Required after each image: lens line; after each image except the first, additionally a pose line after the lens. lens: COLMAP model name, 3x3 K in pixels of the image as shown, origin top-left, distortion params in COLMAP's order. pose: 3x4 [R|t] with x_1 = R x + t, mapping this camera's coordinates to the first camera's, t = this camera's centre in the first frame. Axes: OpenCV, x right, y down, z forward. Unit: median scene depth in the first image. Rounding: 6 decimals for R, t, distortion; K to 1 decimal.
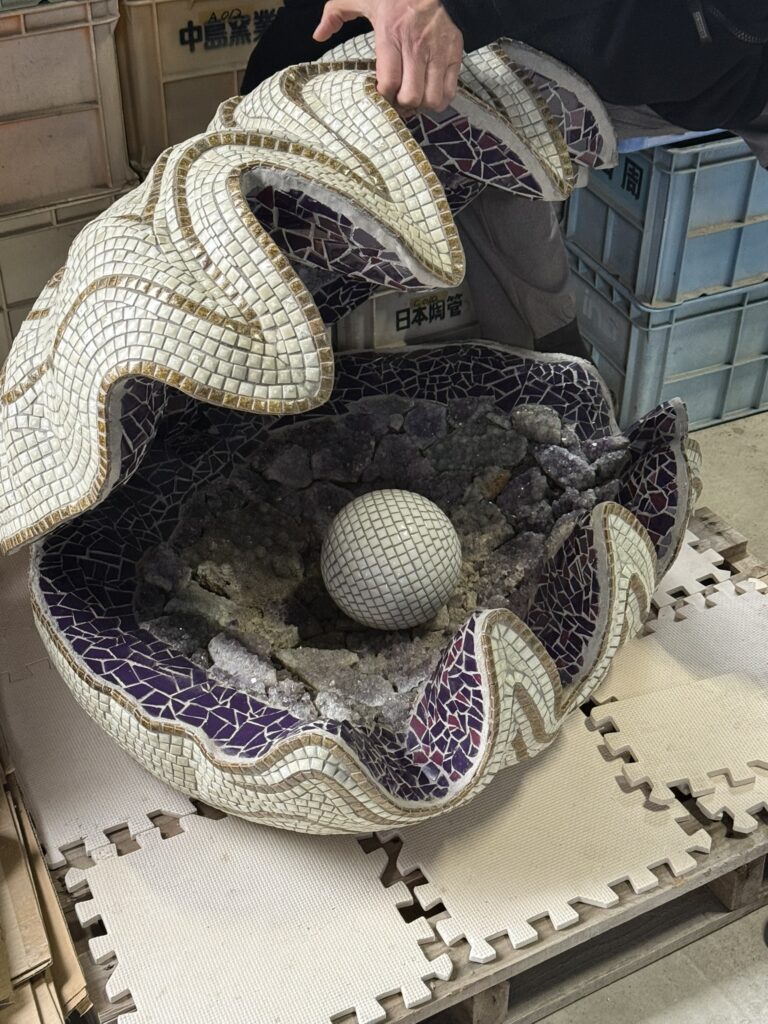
lens RADIAL K [[1459.1, 0, 382.3], [0, 1459.1, 512.7], [0, 0, 1]] dist [0.088797, 0.000000]
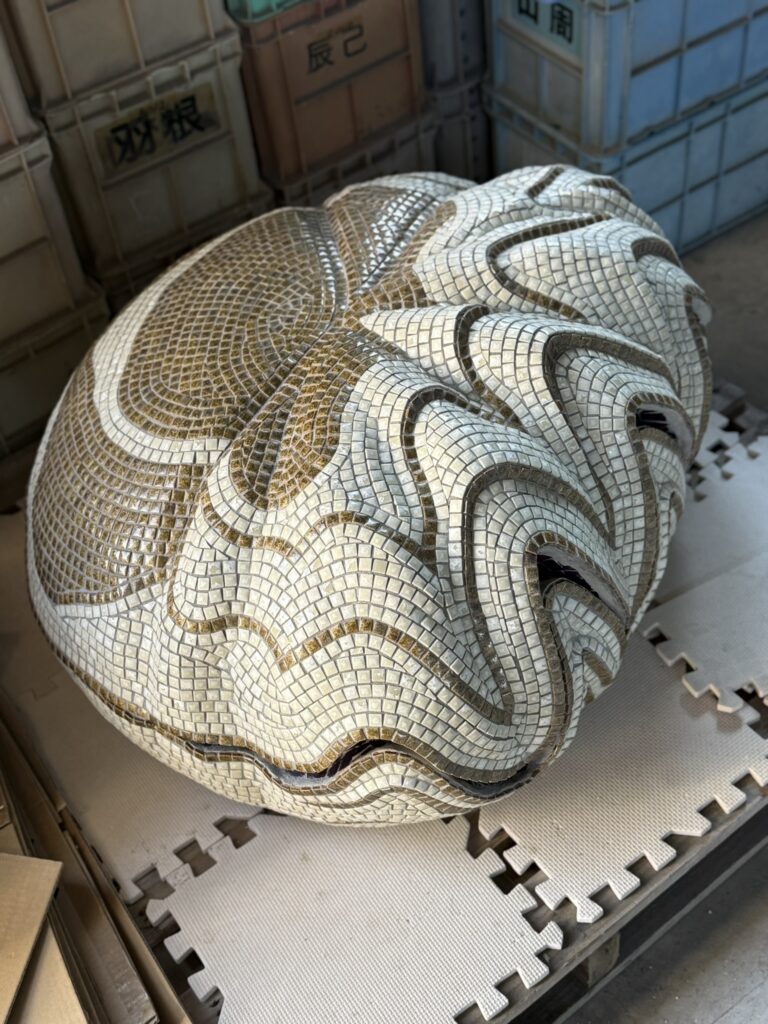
lens RADIAL K [[1349.3, 0, 385.8], [0, 1349.3, 510.8], [0, 0, 1]] dist [0.086659, 0.000000]
pose [[0.981173, -0.189854, 0.035437, -0.044200], [0.182066, 0.970464, 0.158276, -0.123185], [-0.064440, -0.148844, 0.986759, 0.151769]]
